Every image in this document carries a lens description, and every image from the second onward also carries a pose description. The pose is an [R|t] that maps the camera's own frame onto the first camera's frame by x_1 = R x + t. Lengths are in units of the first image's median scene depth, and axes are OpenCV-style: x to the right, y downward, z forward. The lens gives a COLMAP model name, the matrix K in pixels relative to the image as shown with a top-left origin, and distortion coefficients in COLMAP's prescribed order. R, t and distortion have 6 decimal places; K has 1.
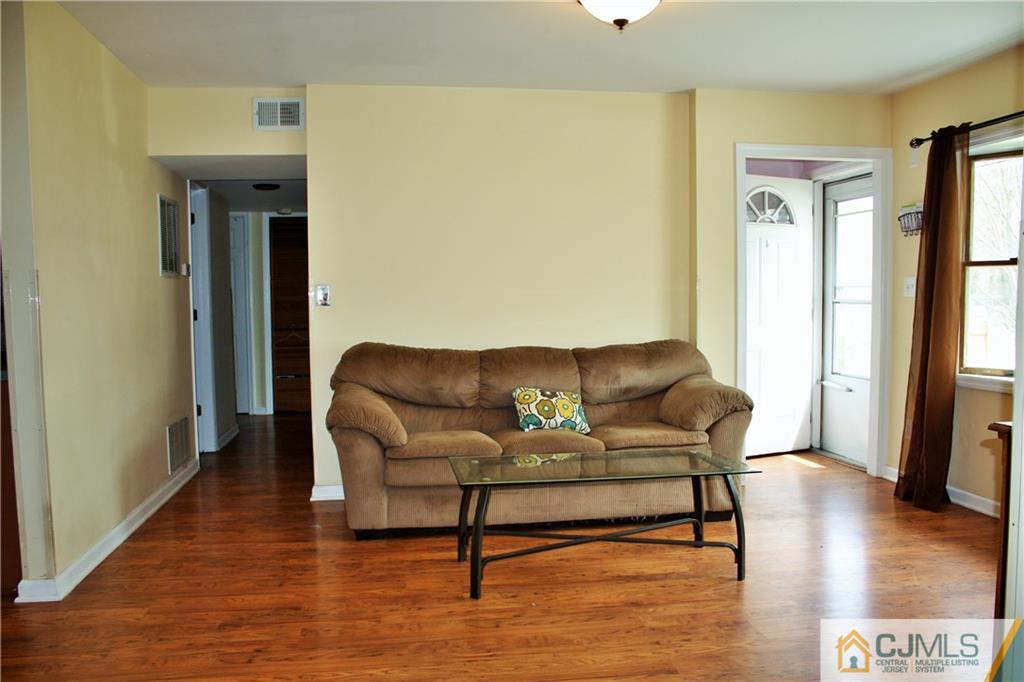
lens RADIAL K [[874.4, 0, 504.3], [0, 874.4, 340.2], [0, 0, 1]] dist [-0.129355, 0.065576]
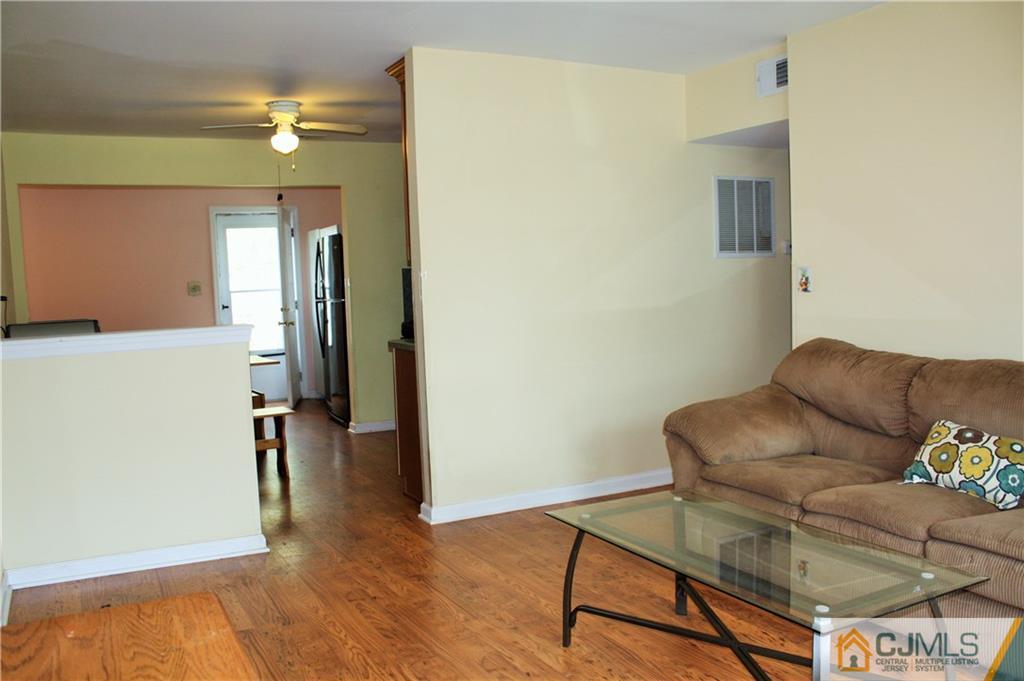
lens RADIAL K [[874.4, 0, 504.9], [0, 874.4, 342.5], [0, 0, 1]] dist [-0.129355, 0.065576]
pose [[0.314223, 0.069526, -0.946800, 0.550045], [-0.007849, 0.997471, 0.070641, -0.051571], [0.949317, -0.014765, 0.313974, 0.486243]]
